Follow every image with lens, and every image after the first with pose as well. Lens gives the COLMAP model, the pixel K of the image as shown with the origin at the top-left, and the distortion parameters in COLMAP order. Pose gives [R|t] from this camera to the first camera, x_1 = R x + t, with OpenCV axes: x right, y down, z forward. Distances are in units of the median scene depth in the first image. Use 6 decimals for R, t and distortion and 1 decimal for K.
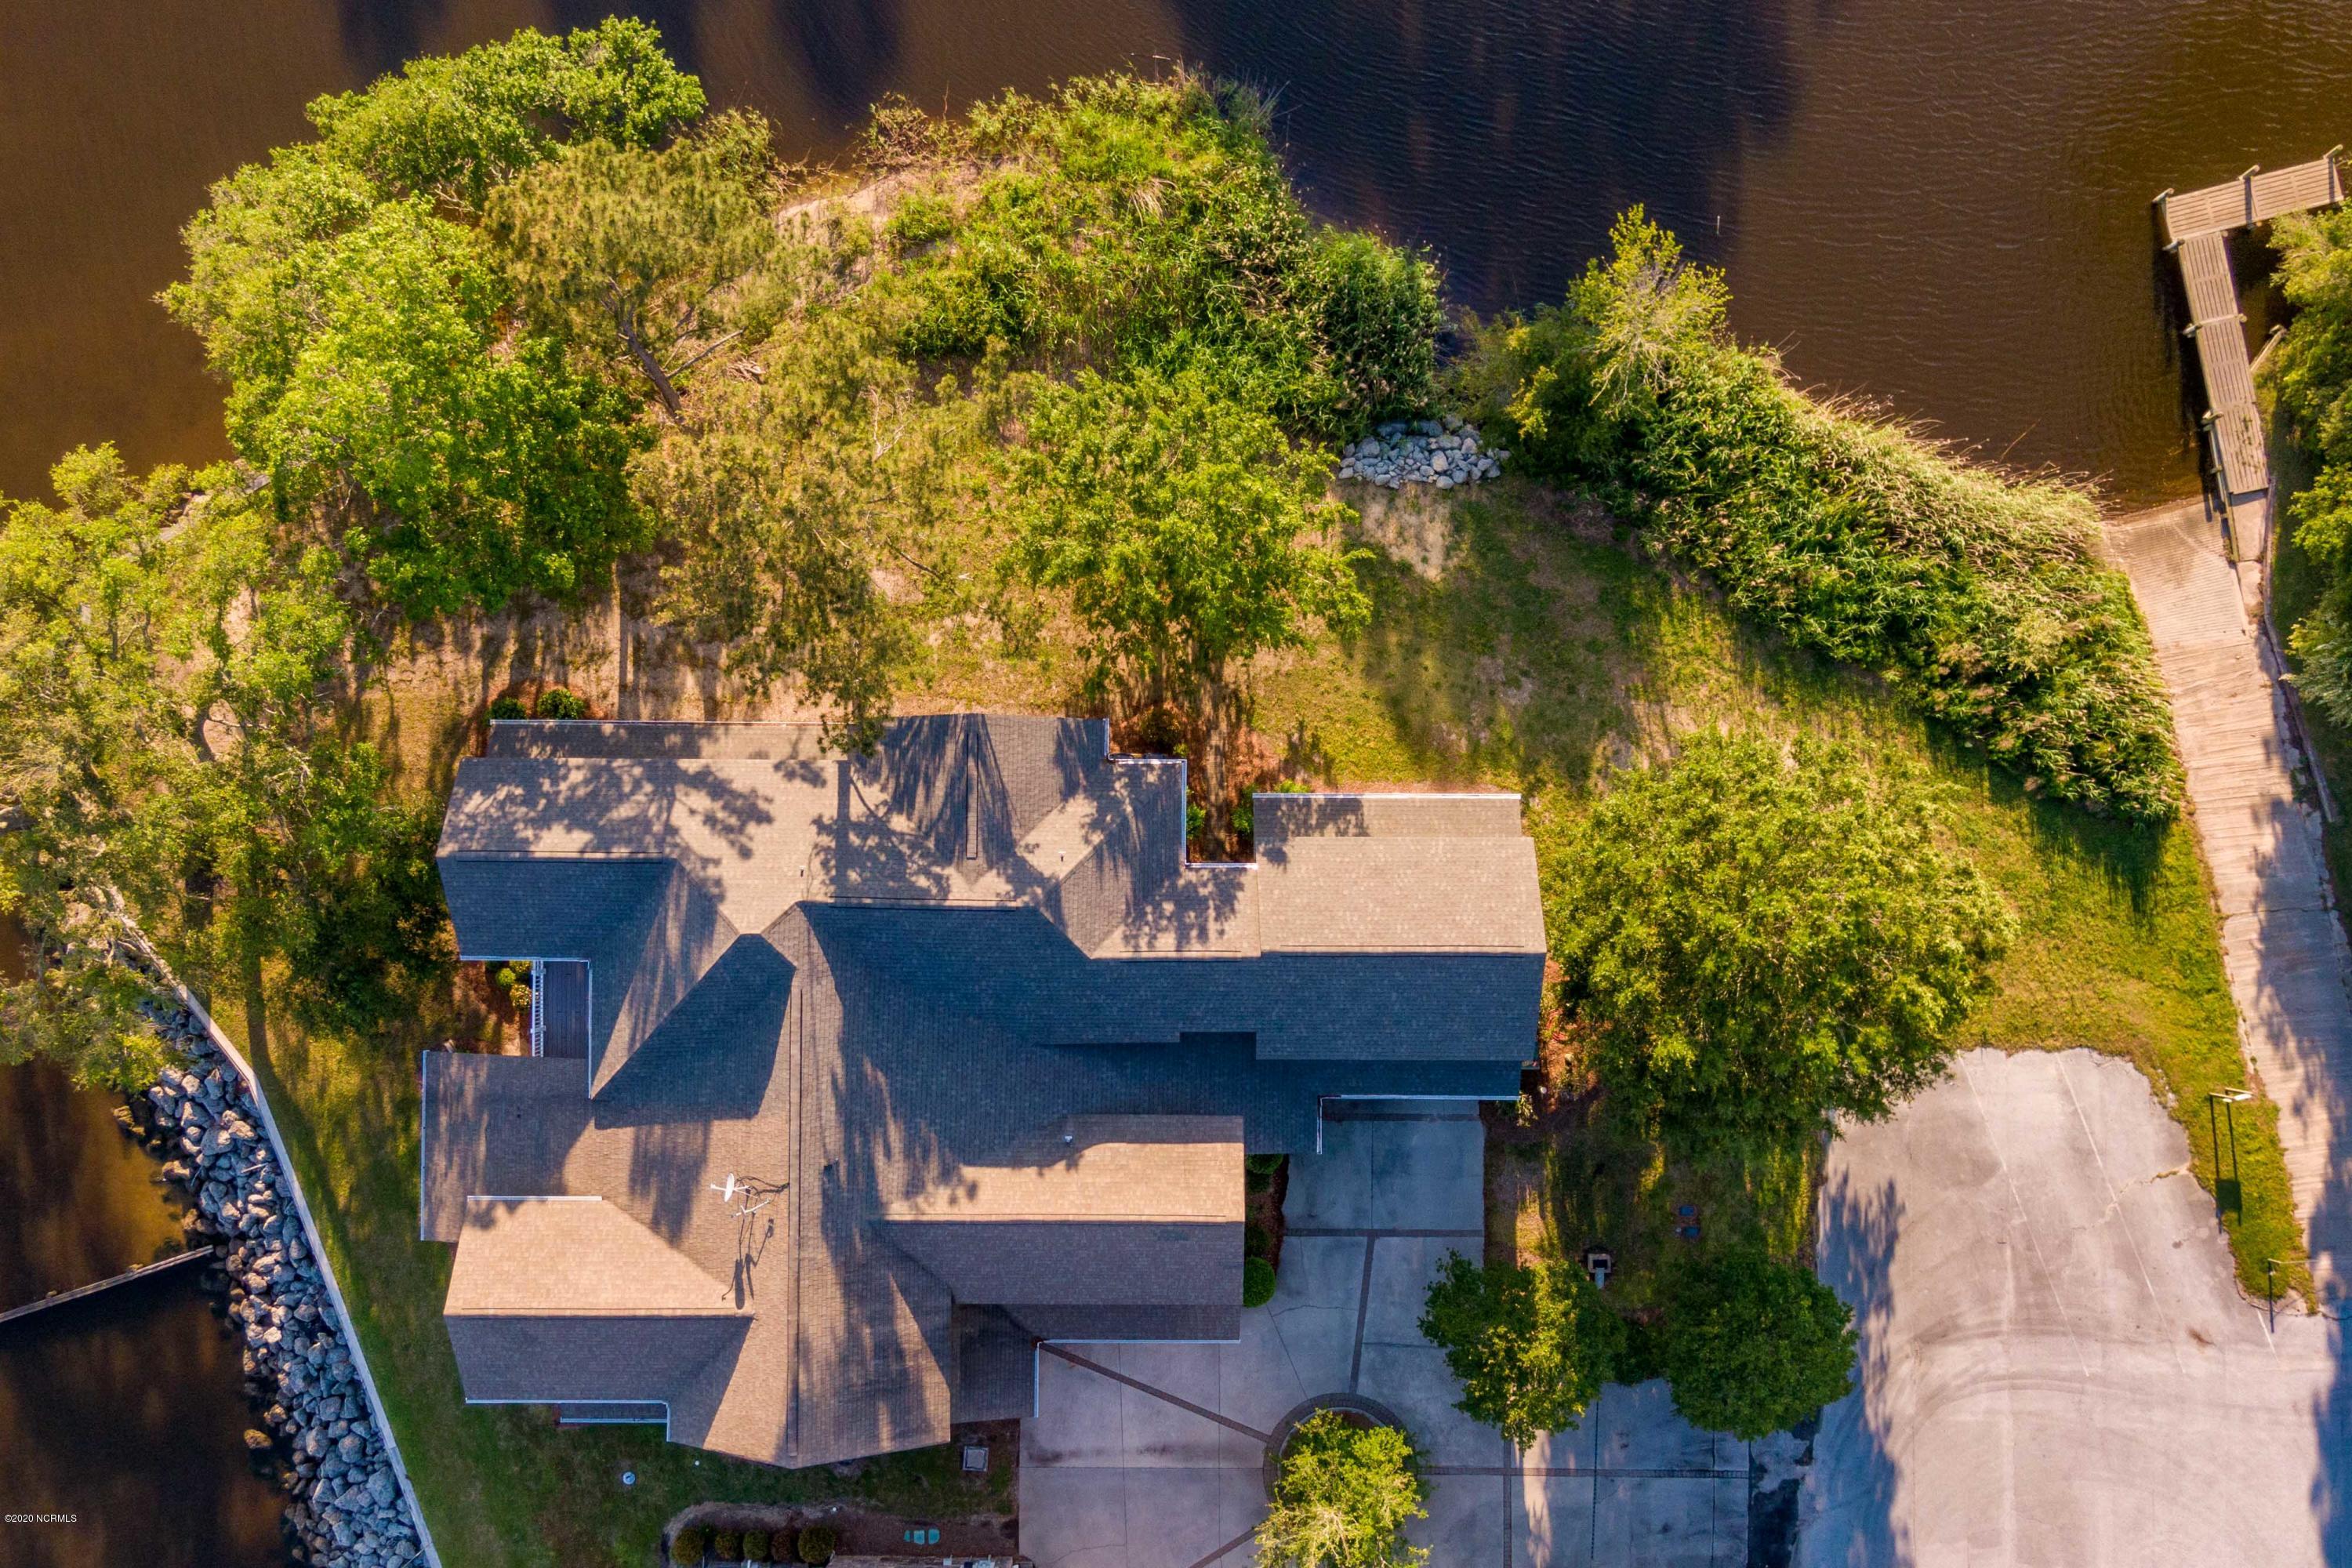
lens RADIAL K [[1948.7, 0, 1174.6], [0, 1948.7, 742.1], [0, 0, 1]] dist [0.034859, -0.008780]
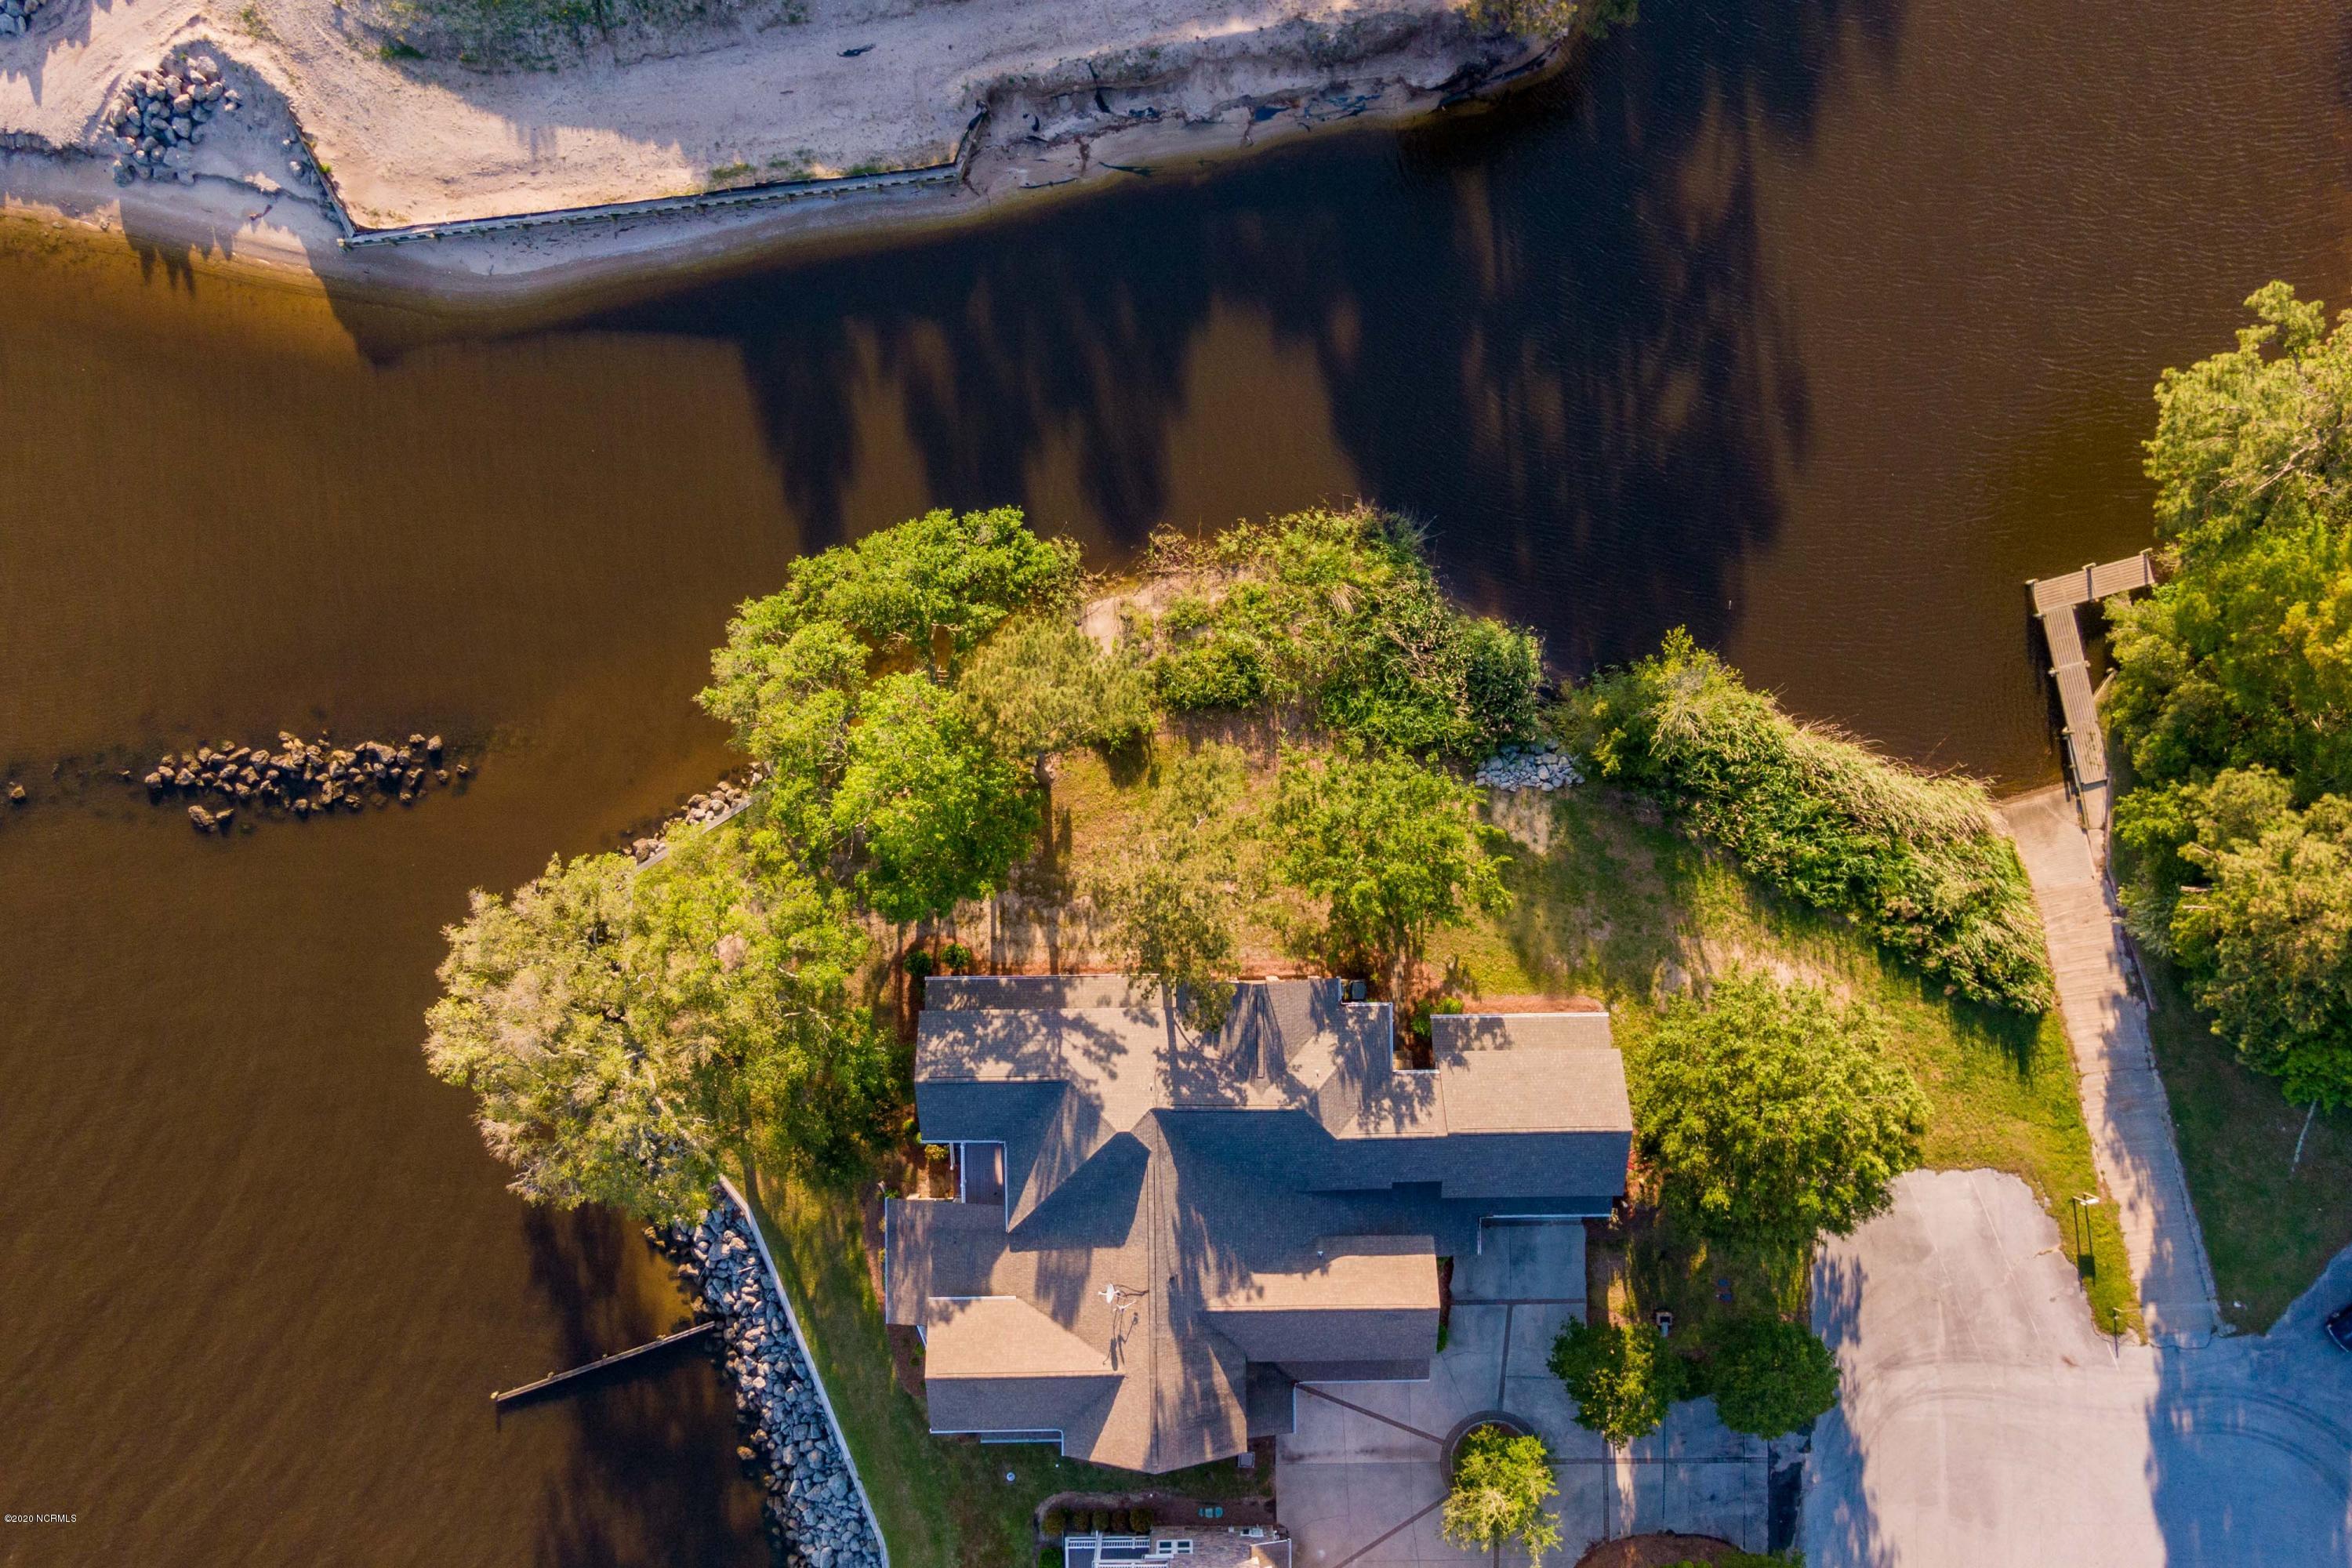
lens RADIAL K [[1959.3, 0, 1174.4], [0, 1959.3, 690.7], [0, 0, 1]] dist [0.042900, -0.013784]
pose [[0.999789, -0.019258, 0.007138, -0.155050], [0.019202, 0.999785, 0.007825, -0.227873], [-0.007287, -0.007686, 0.999944, -0.485828]]
